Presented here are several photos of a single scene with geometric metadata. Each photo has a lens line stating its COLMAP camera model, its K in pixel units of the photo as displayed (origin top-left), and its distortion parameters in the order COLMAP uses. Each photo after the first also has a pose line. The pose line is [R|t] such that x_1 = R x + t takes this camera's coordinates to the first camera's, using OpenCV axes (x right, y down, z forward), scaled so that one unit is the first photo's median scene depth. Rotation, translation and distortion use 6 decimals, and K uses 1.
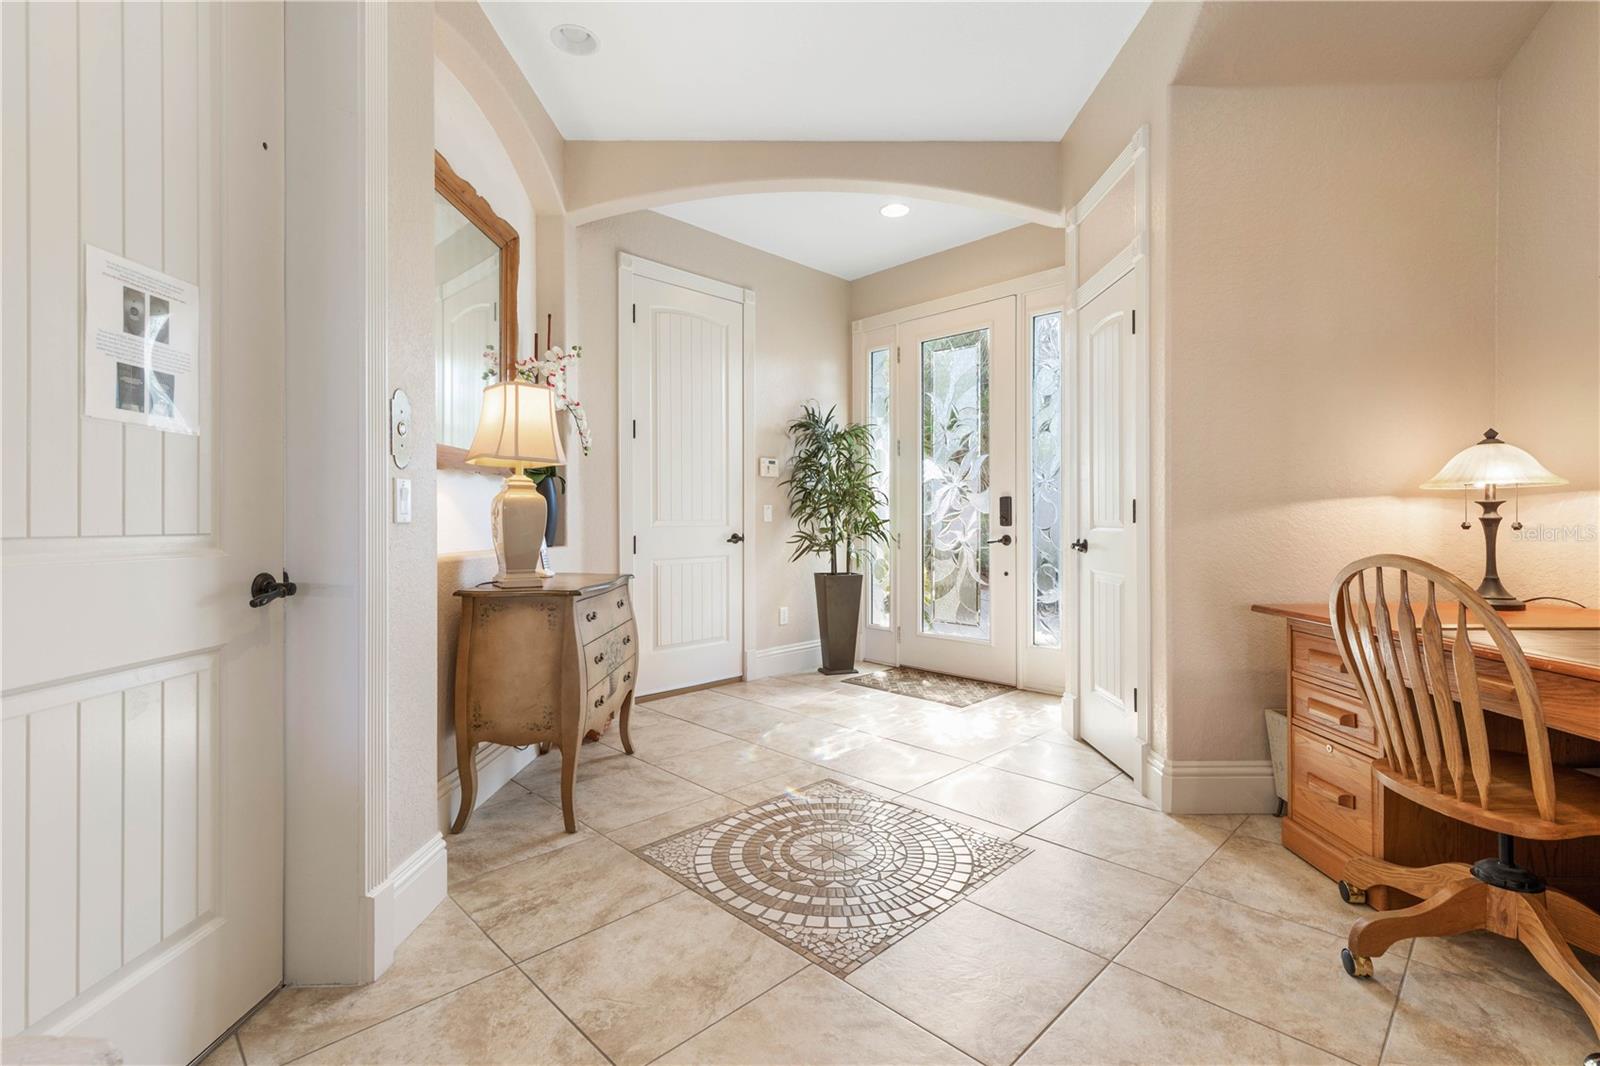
lens RADIAL K [[718.7, 0, 801.9], [0, 718.7, 518.0], [0, 0, 1]] dist [0.001556, 0.000252]
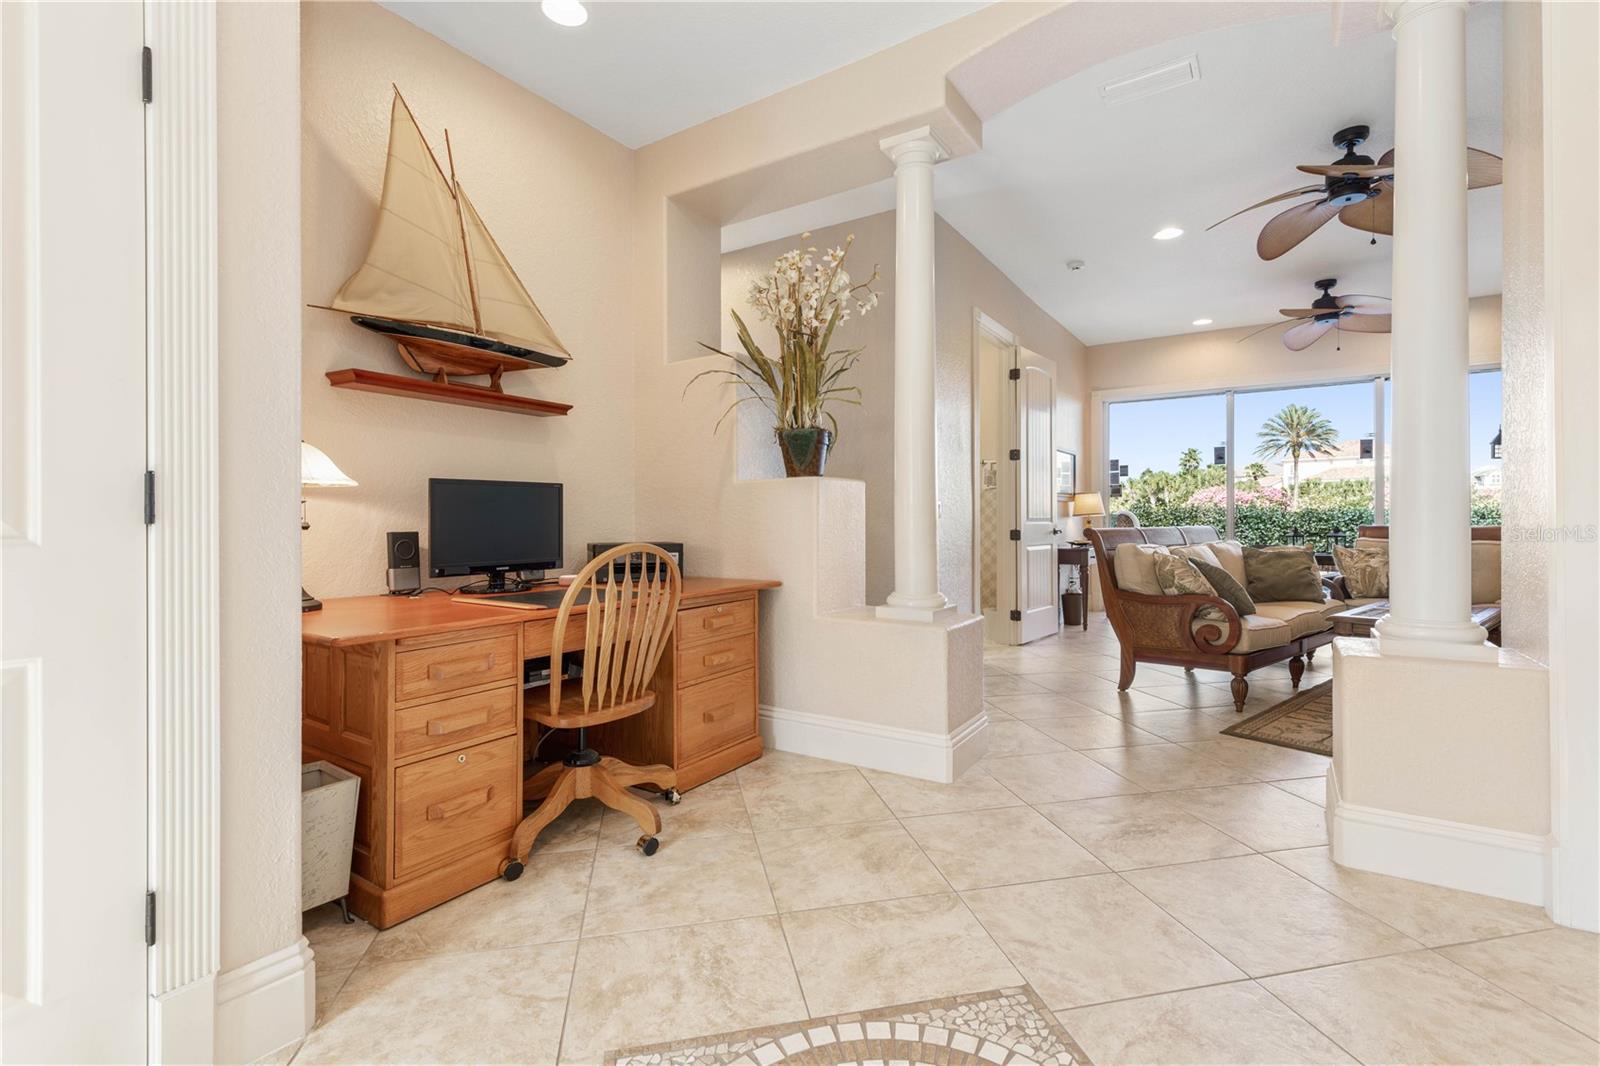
lens RADIAL K [[718.7, 0, 801.9], [0, 718.7, 518.0], [0, 0, 1]] dist [0.001556, 0.000252]
pose [[-0.836285, 0.004000, 0.548281, -0.210641], [0.001807, 0.999988, -0.004540, 0.003975], [-0.548293, -0.002806, -0.836282, 1.851518]]
